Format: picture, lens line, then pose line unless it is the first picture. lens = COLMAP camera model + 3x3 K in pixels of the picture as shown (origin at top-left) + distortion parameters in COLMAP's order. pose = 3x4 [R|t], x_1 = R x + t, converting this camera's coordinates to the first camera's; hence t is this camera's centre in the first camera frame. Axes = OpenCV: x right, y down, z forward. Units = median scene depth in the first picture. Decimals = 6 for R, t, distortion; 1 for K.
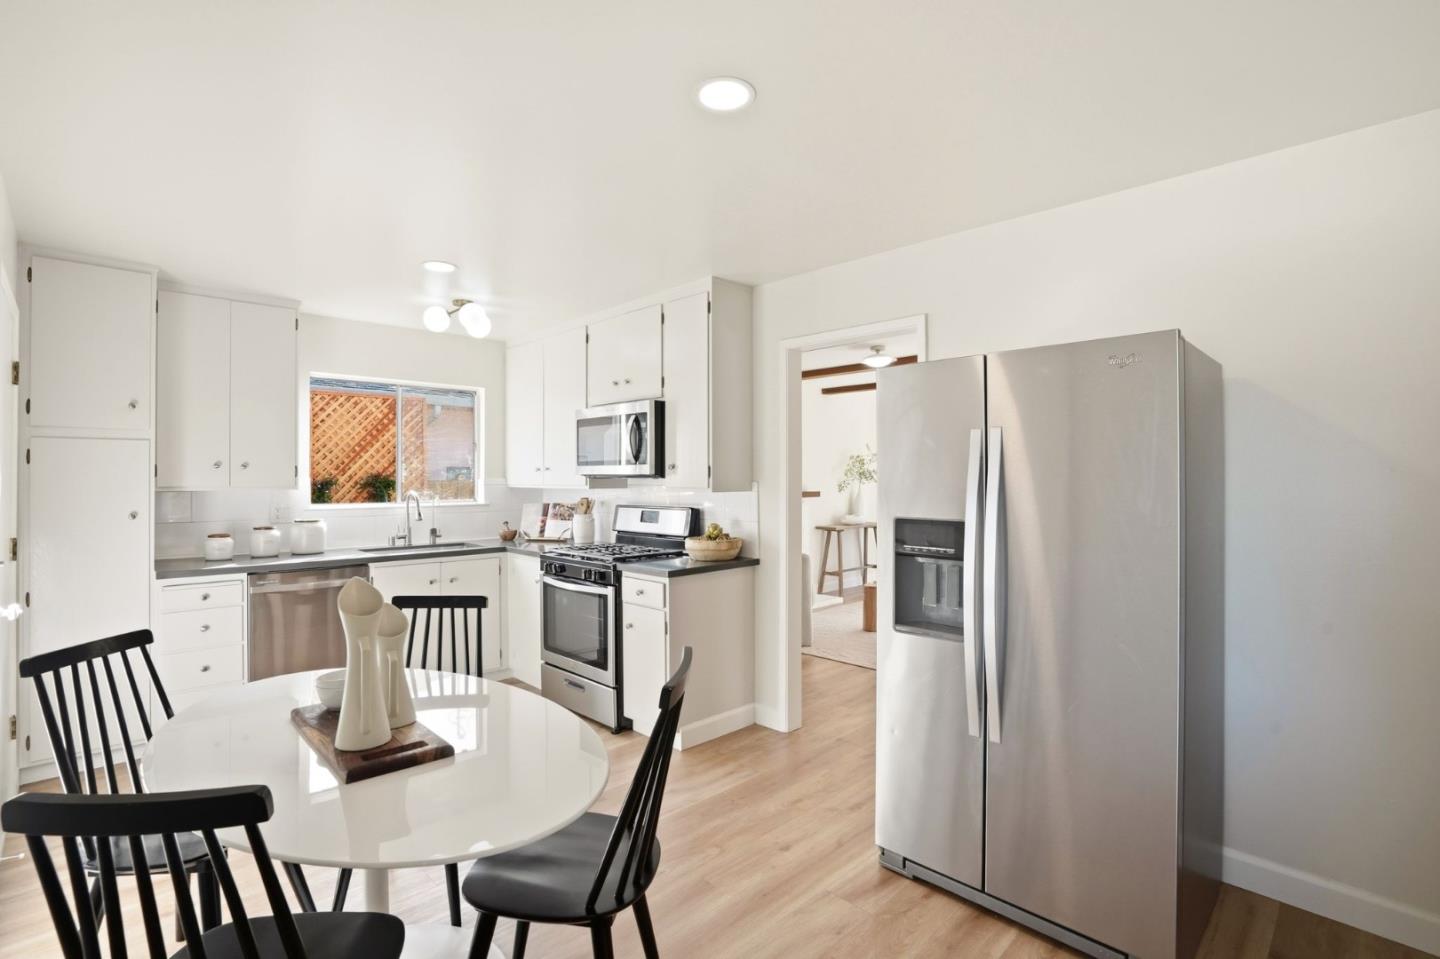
lens RADIAL K [[680.0, 0, 710.7], [0, 680.0, 488.2], [0, 0, 1]] dist [-0.059411, 0.022950]
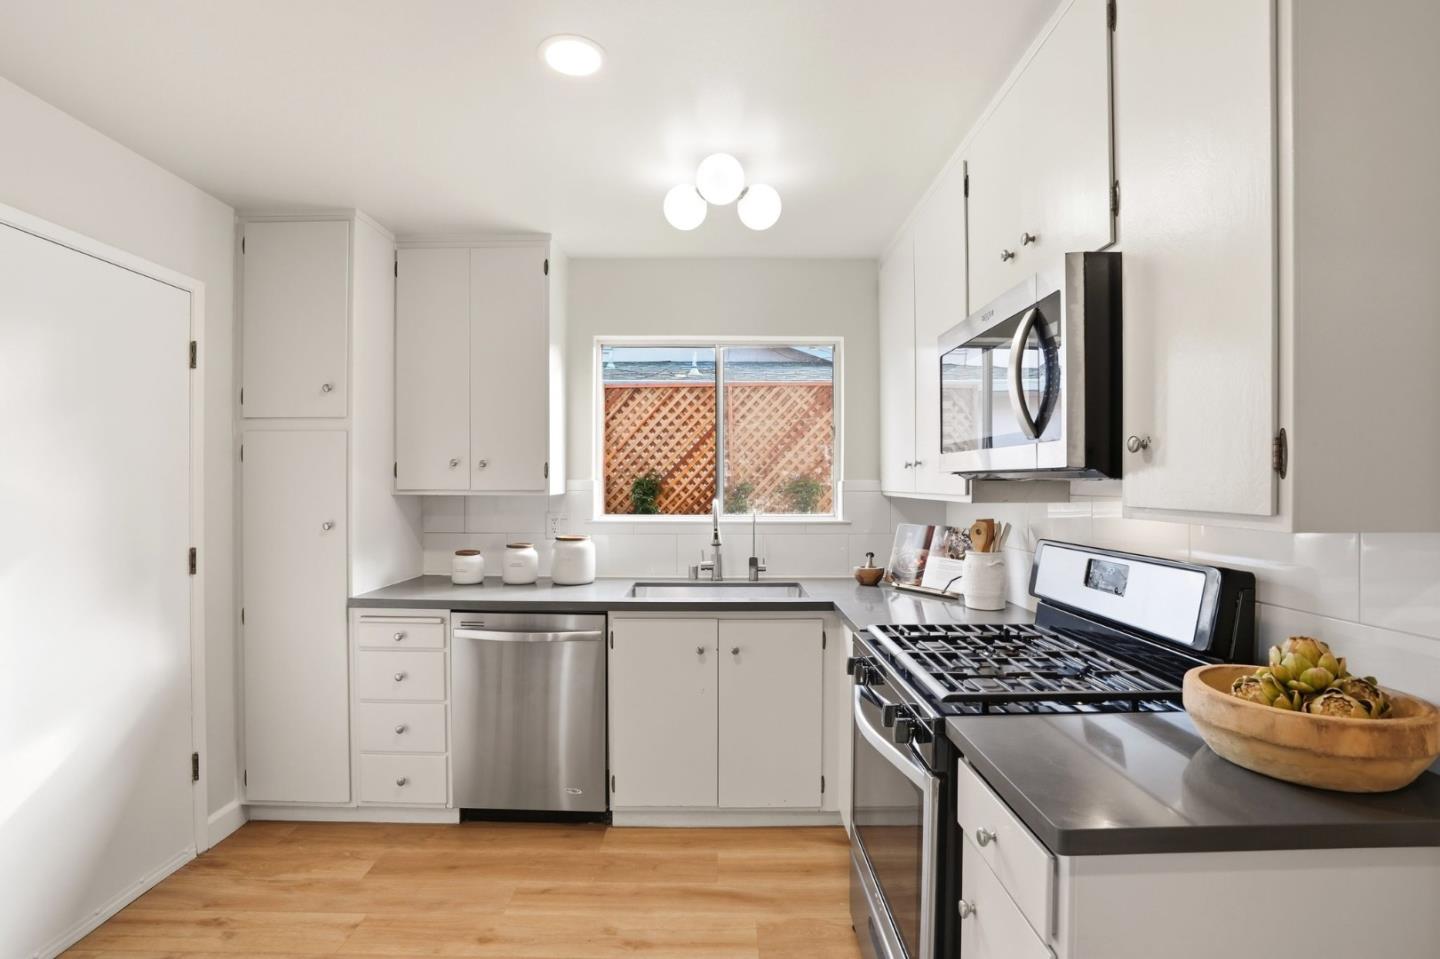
lens RADIAL K [[680.0, 0, 710.7], [0, 680.0, 488.2], [0, 0, 1]] dist [-0.059411, 0.022950]
pose [[0.729206, 0.008383, -0.684243, 0.009144], [-0.012282, 0.999924, -0.000838, -0.006720], [0.684184, 0.009015, 0.729254, 0.532534]]
